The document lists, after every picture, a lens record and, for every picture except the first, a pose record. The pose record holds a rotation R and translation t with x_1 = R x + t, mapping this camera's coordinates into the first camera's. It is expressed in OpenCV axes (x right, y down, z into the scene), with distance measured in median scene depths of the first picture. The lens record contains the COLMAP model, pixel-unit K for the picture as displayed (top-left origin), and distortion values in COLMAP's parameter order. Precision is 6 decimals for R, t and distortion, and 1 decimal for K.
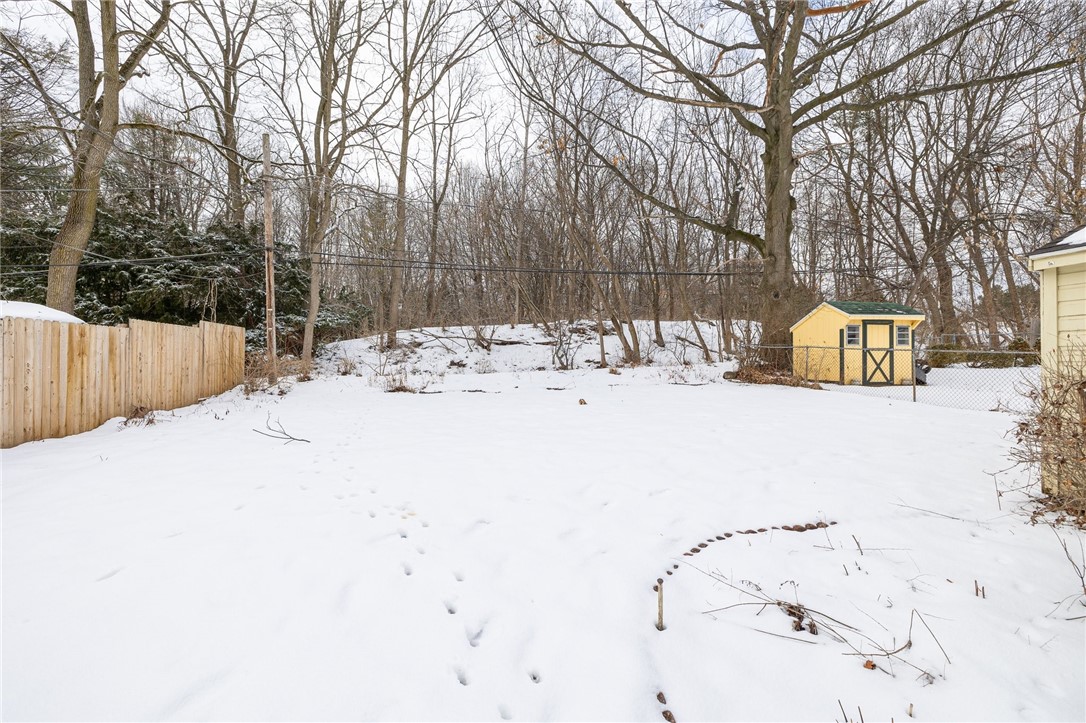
lens RADIAL K [[454.9, 0, 545.3], [0, 454.9, 359.0], [0, 0, 1]] dist [-0.000119, -0.000696]
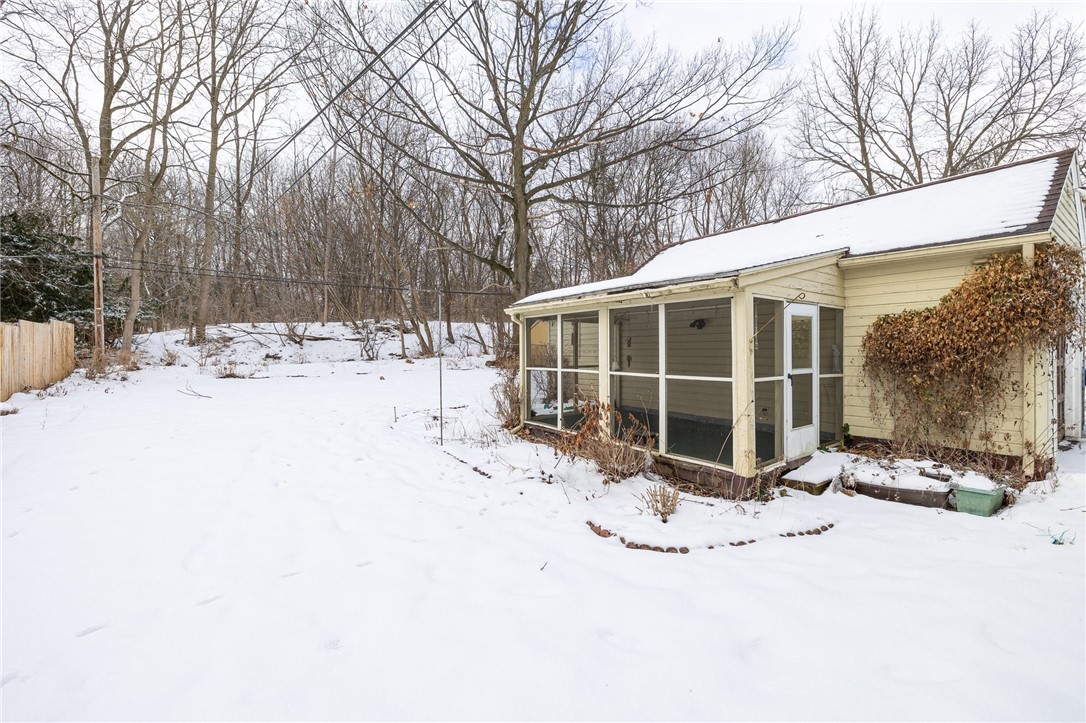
lens RADIAL K [[454.9, 0, 534.8], [0, 454.9, 353.9], [0, 0, 1]] dist [-0.000119, -0.000696]
pose [[0.926546, -0.000965, 0.376181, -0.010566], [0.001359, 0.999999, -0.000780, 0.005455], [-0.376180, 0.001234, 0.926546, -0.301186]]
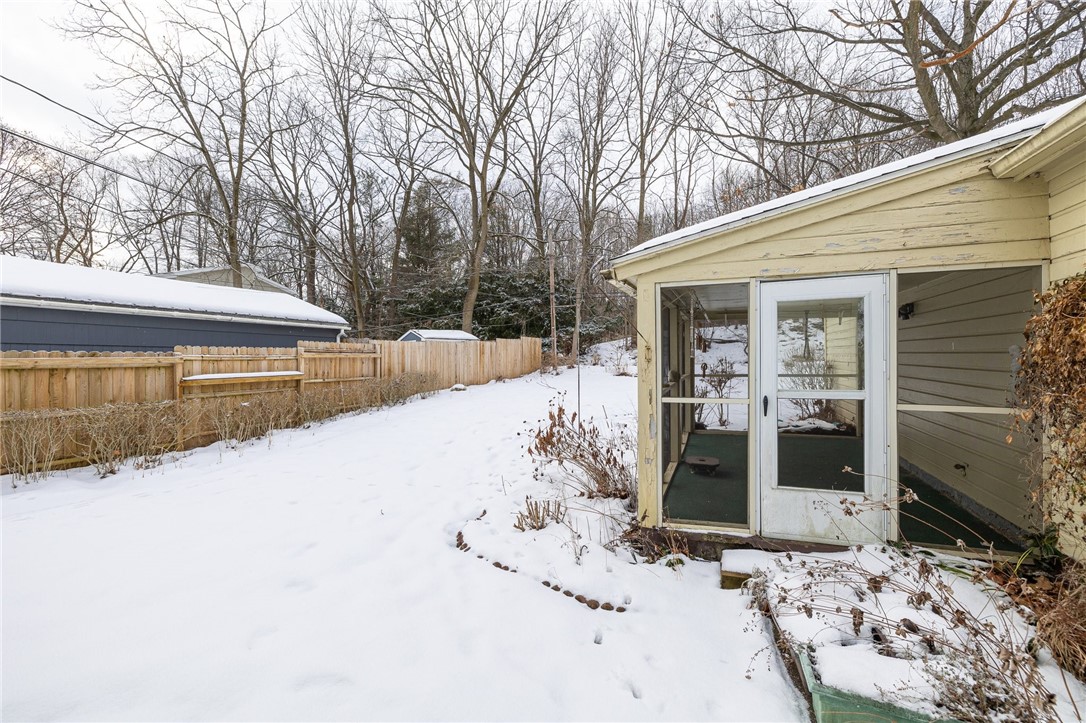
lens RADIAL K [[454.9, 0, 538.8], [0, 454.9, 364.3], [0, 0, 1]] dist [-0.000119, -0.000696]
pose [[0.816120, 0.006738, -0.577843, 0.230195], [0.003940, 0.999844, 0.017224, 0.002232], [0.577868, -0.016334, 0.815966, -0.294397]]
